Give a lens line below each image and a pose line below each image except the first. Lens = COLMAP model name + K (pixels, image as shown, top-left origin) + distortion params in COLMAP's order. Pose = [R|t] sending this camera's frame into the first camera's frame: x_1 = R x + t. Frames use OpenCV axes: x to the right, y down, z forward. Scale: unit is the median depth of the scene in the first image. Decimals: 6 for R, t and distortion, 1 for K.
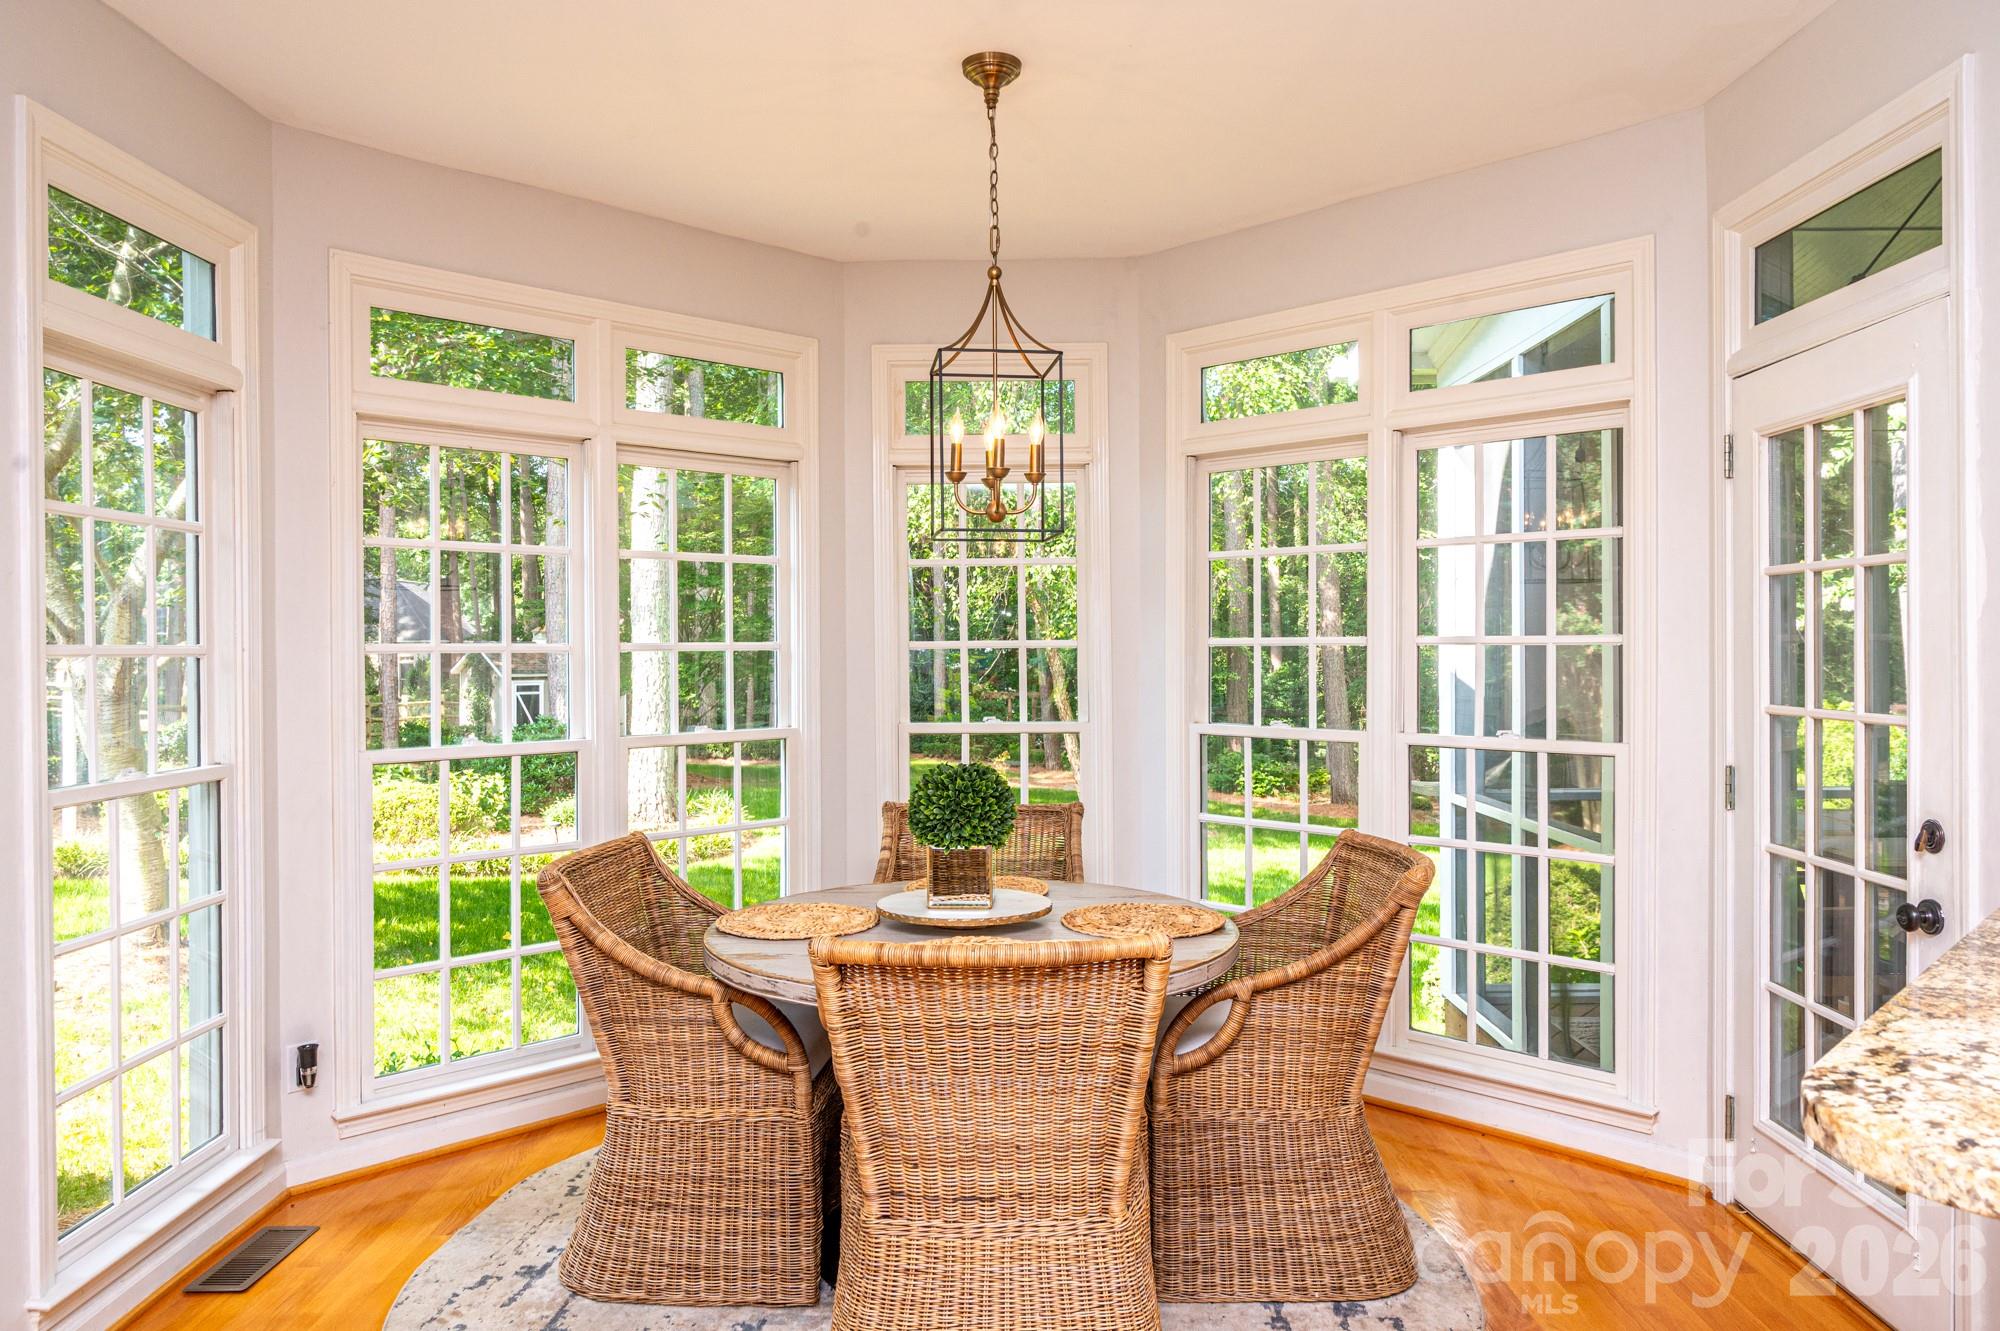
lens RADIAL K [[1340.1, 0, 993.4], [0, 1340.1, 662.1], [0, 0, 1]] dist [-0.005202, -0.000591]
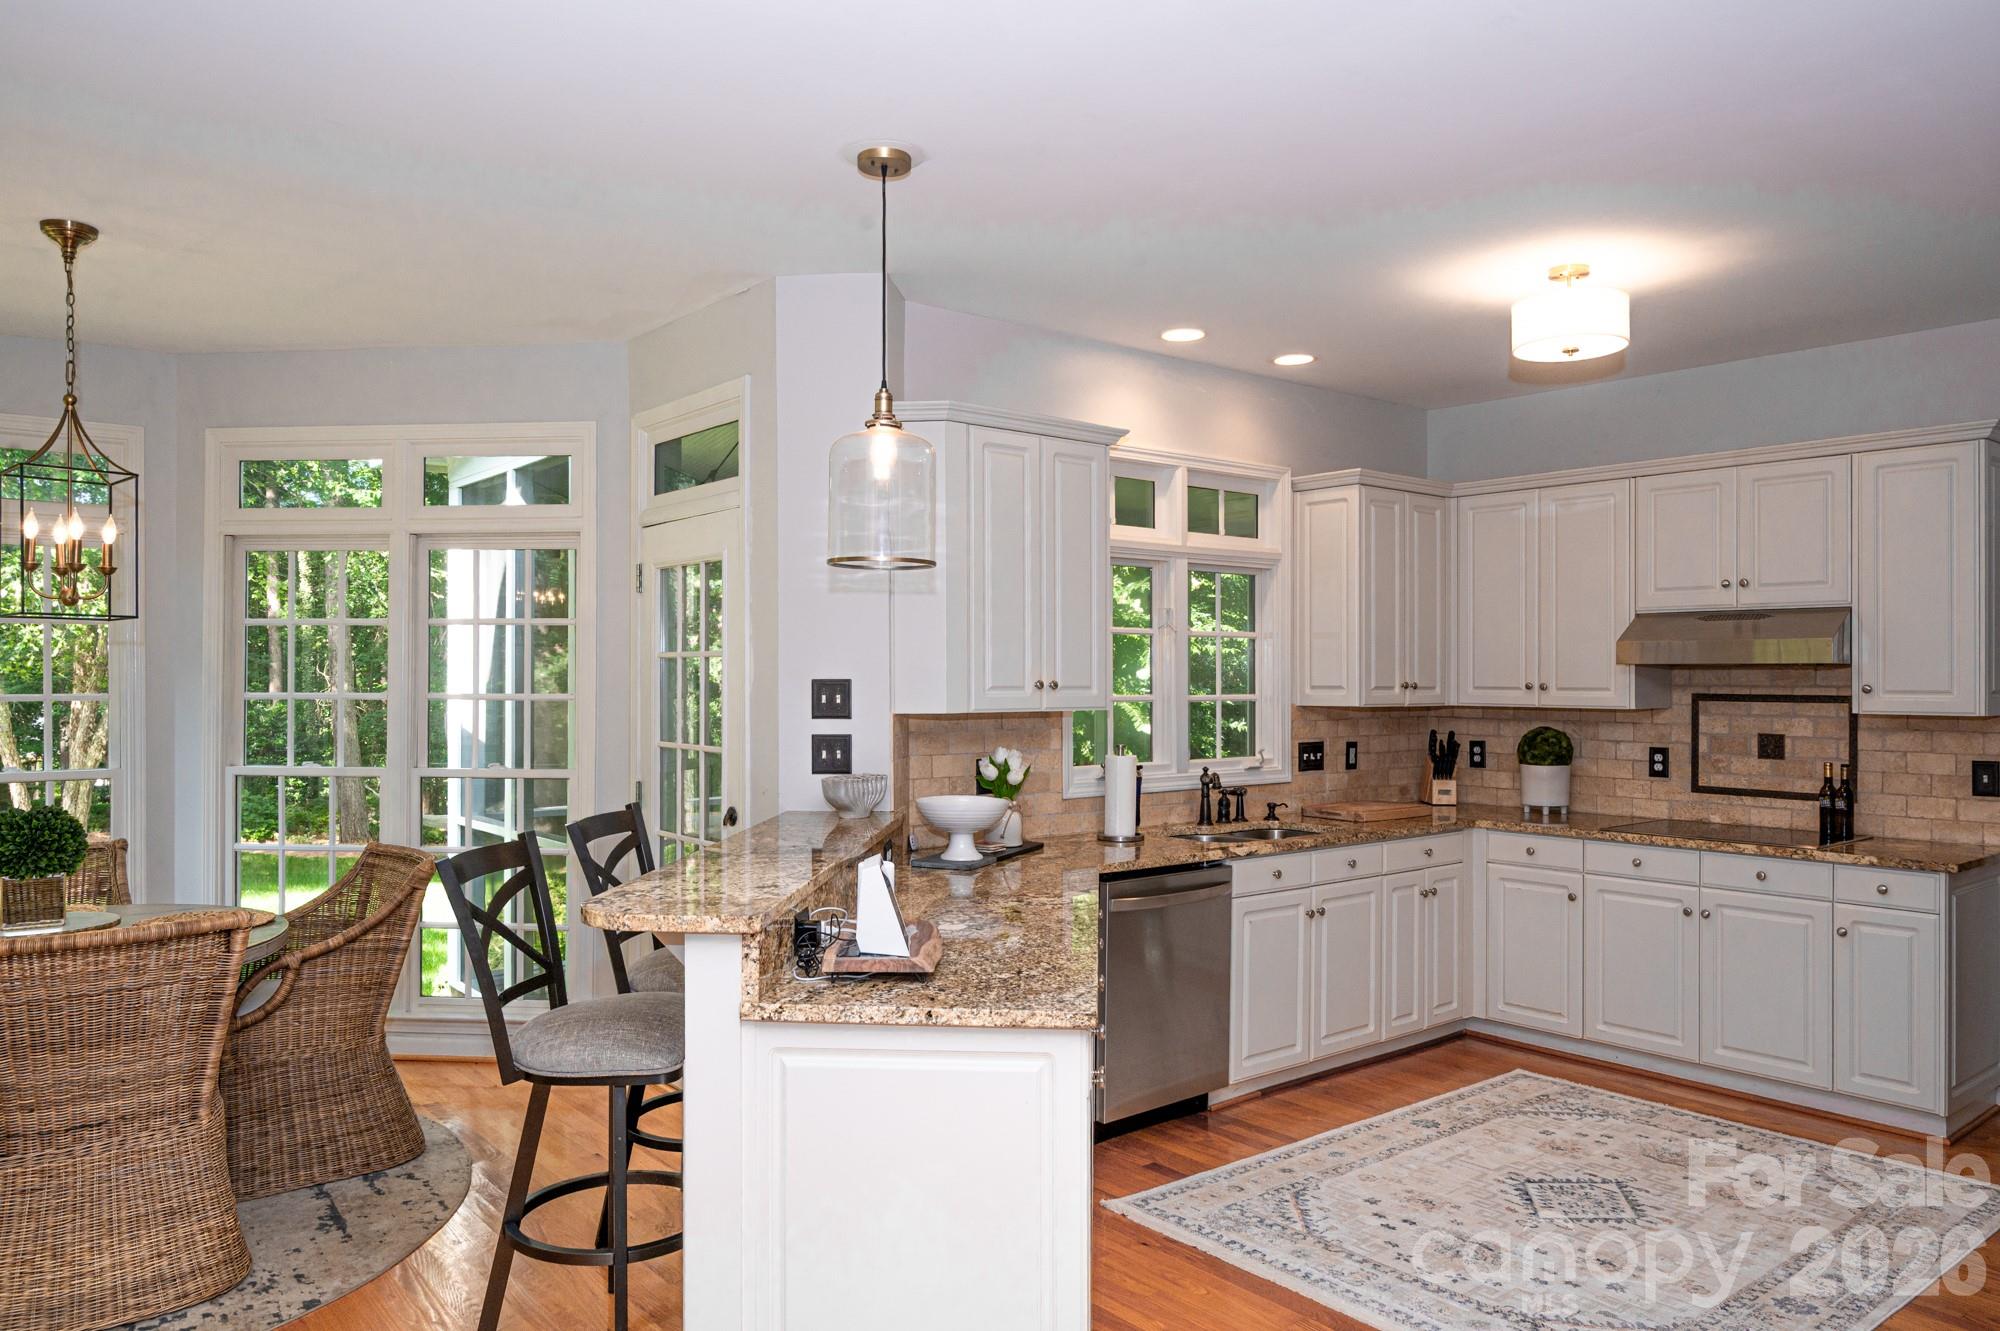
lens RADIAL K [[1382.6, 0, 998.2], [0, 1382.6, 658.6], [0, 0, 1]] dist [-0.008422, 0.002012]
pose [[0.768020, 0.013075, 0.640292, -0.164817], [0.002586, 0.999720, -0.023516, -0.027848], [-0.640421, 0.019717, 0.767771, -0.540373]]
